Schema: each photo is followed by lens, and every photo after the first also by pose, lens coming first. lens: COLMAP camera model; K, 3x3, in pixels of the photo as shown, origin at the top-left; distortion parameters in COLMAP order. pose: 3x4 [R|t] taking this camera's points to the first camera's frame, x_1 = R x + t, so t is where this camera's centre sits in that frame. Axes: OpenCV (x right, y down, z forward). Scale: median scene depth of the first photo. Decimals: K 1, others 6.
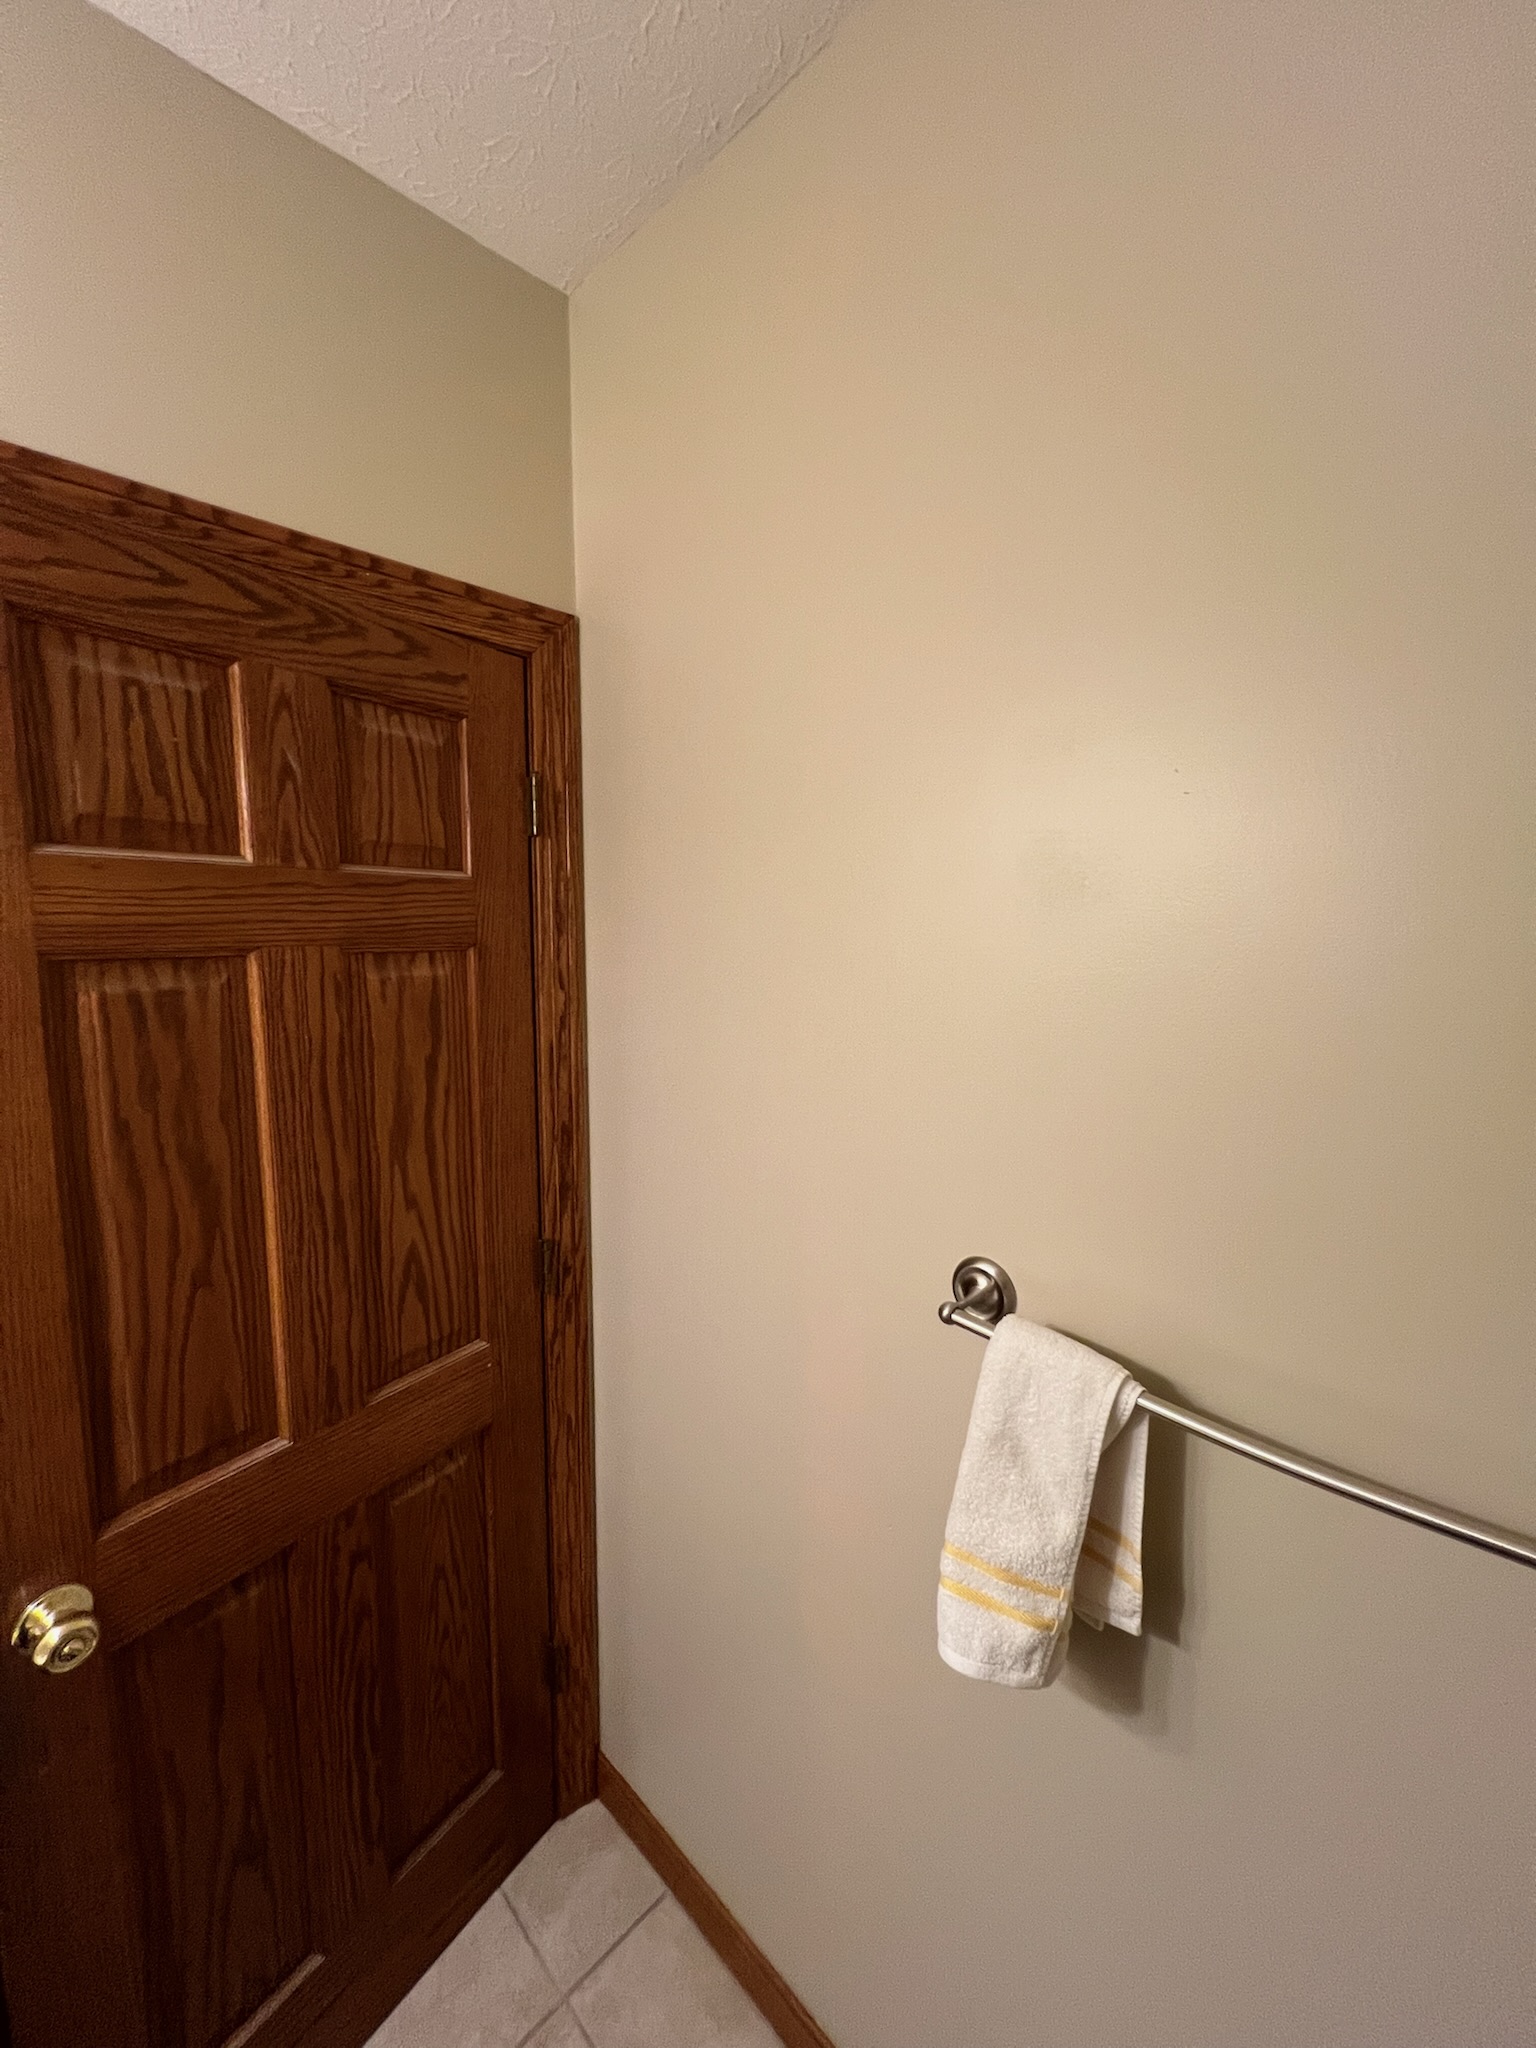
lens RADIAL K [[816.7, 0, 767.7], [0, 816.7, 1017.3], [0, 0, 1]] dist [-0.000070, -0.000054]
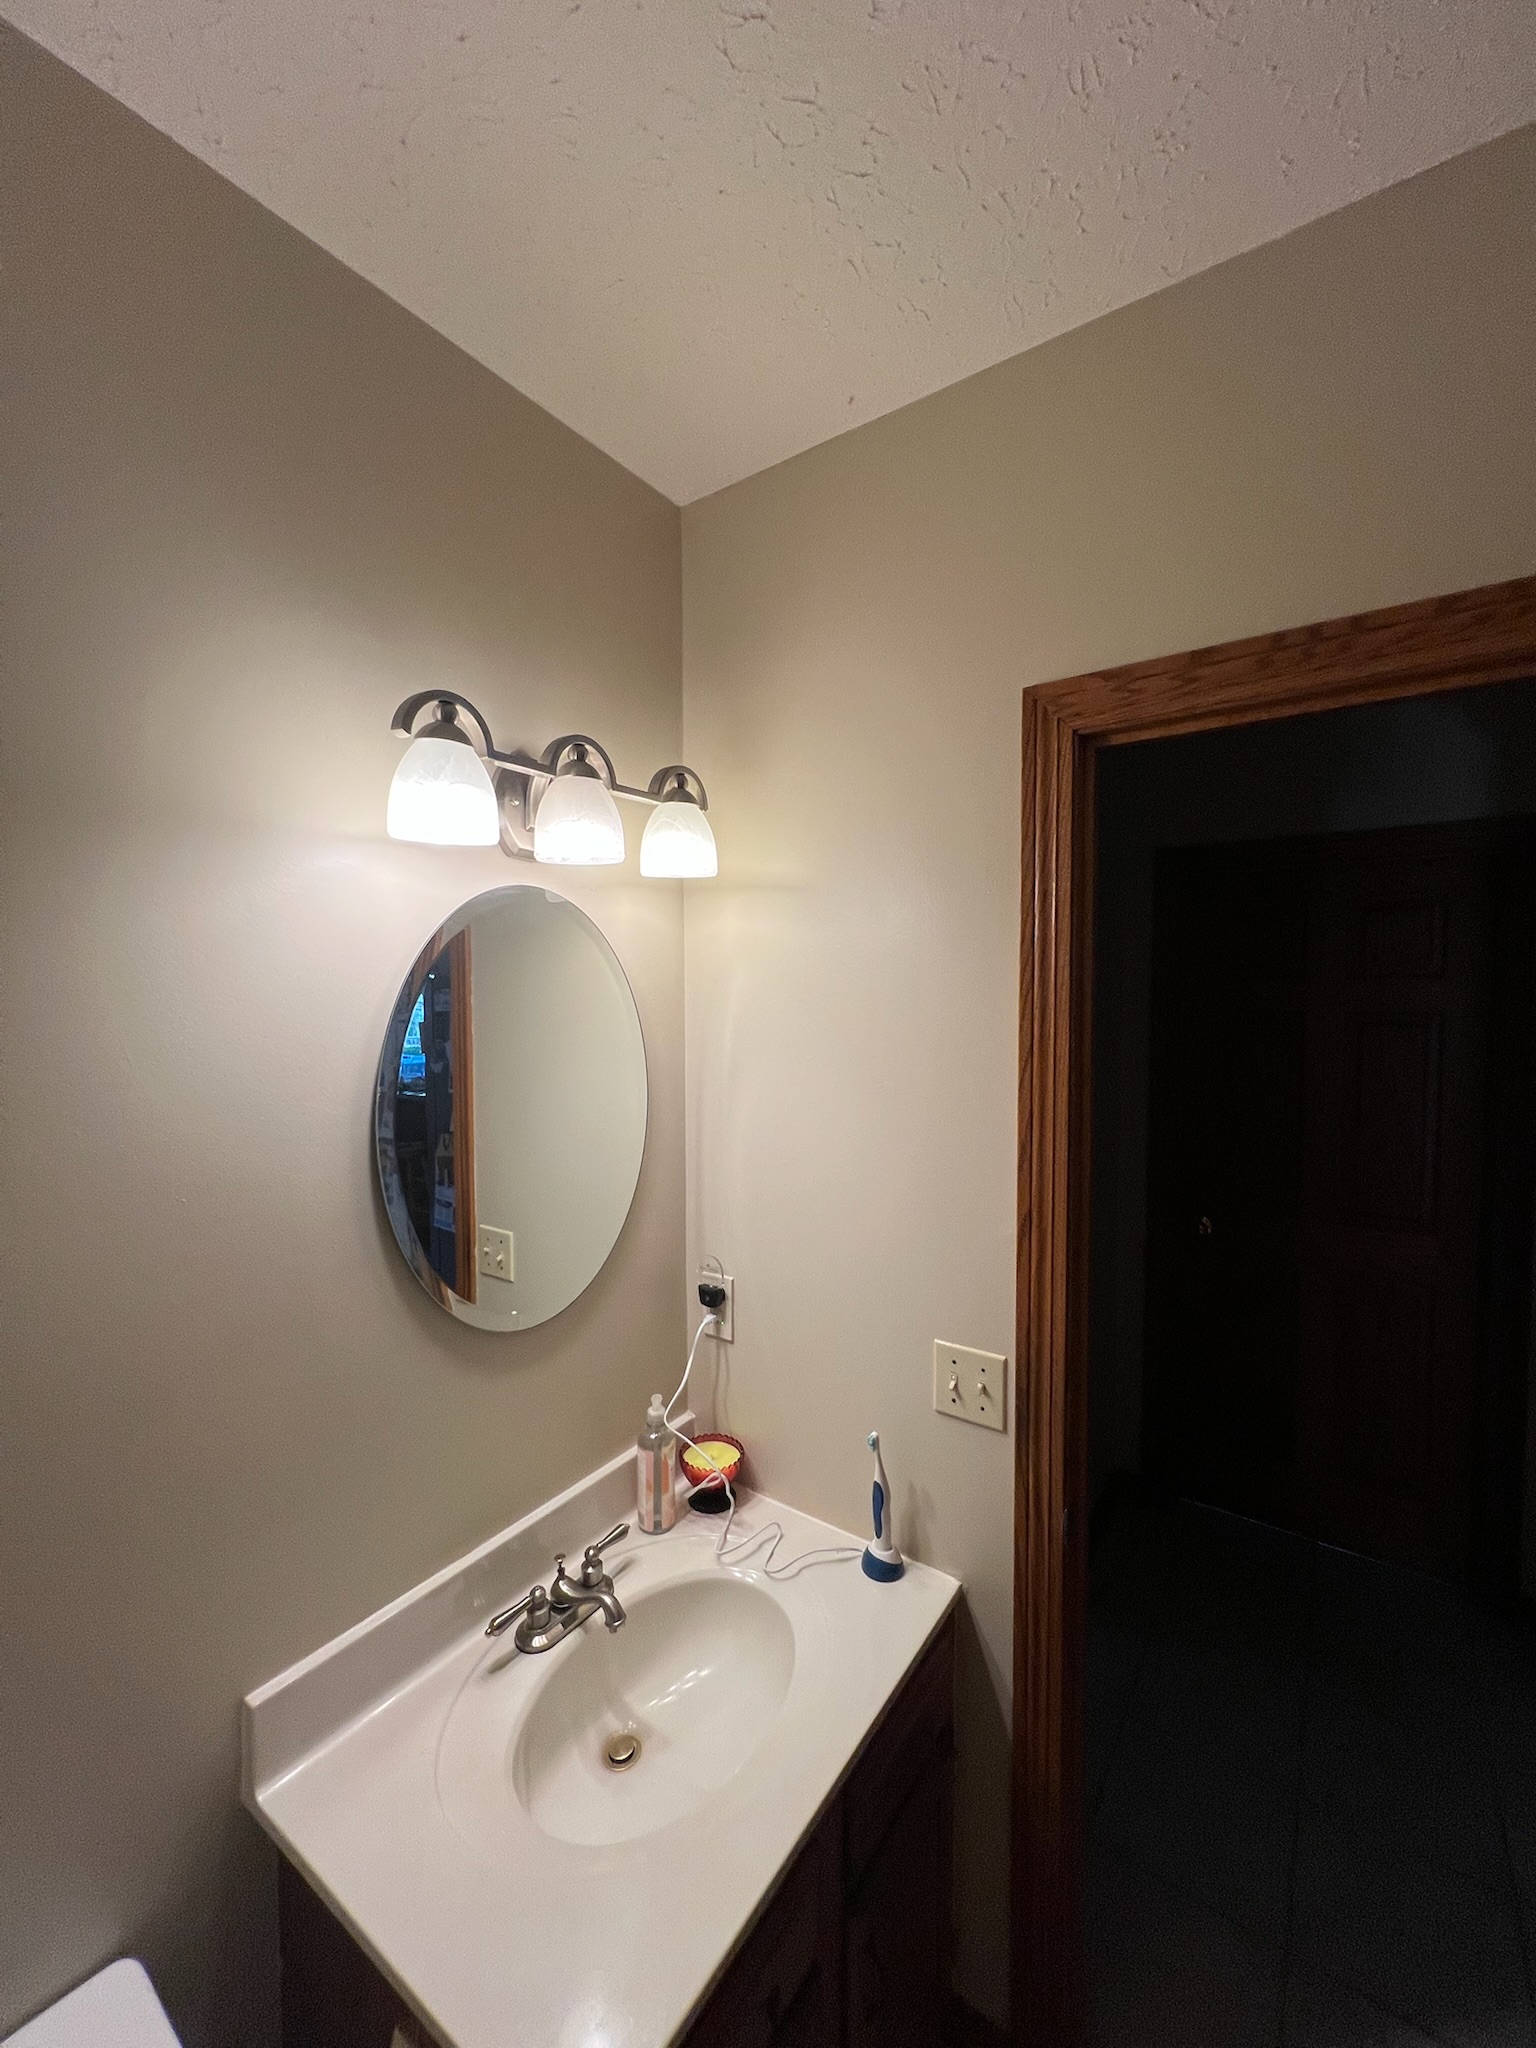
lens RADIAL K [[816.7, 0, 767.5], [0, 816.7, 1022.6], [0, 0, 1]] dist [-0.000070, -0.000054]
pose [[0.172326, 0.001105, -0.985039, 0.199475], [-0.122963, 0.992202, -0.020399, -0.025831], [0.977335, 0.124639, 0.171118, 0.207117]]
